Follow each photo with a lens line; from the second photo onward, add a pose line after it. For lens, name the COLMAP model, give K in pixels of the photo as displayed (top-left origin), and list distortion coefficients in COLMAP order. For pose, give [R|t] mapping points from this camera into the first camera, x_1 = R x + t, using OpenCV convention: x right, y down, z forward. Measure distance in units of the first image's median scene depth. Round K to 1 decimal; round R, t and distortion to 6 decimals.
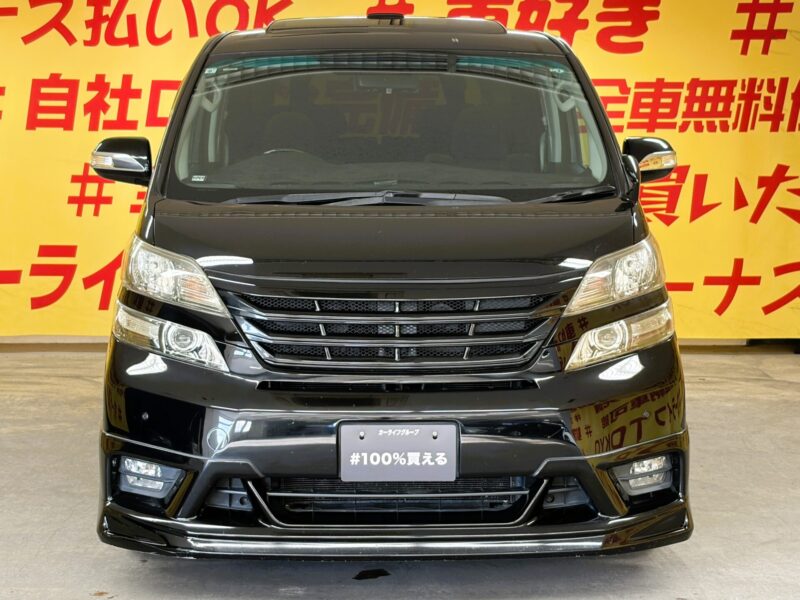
lens RADIAL K [[1628.6, 0, 400.0], [0, 1628.6, 300.0], [0, 0, 1]] dist [0.031552, 0.098433]
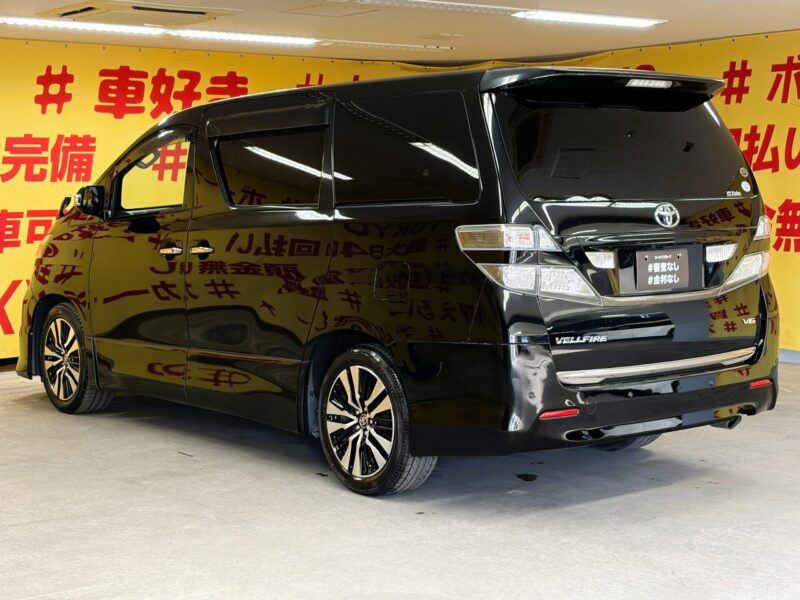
lens RADIAL K [[1386.6, 0, 400.0], [0, 1386.6, 300.0], [0, 0, 1]] dist [0.090275, -0.130107]
pose [[0.775207, -0.062766, 0.628581, -0.247301], [0.072280, 0.997330, 0.010446, -0.003820], [-0.627558, 0.037336, 0.777674, 0.023607]]
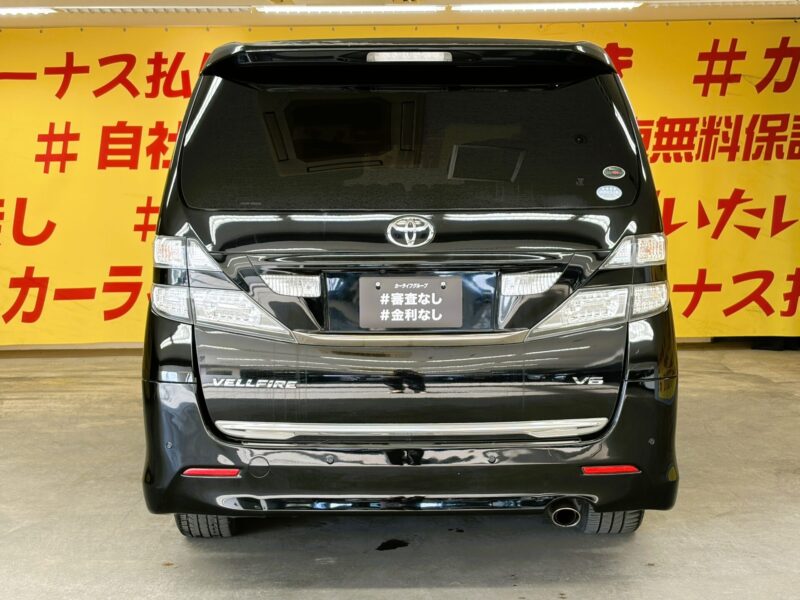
lens RADIAL K [[1386.6, 0, 400.0], [0, 1386.6, 300.0], [0, 0, 1]] dist [0.090275, -0.130107]
pose [[0.999821, -0.014390, -0.012247, 0.001157], [0.014345, 0.999890, -0.003721, -0.002600], [0.012299, 0.003544, 0.999918, -0.008048]]
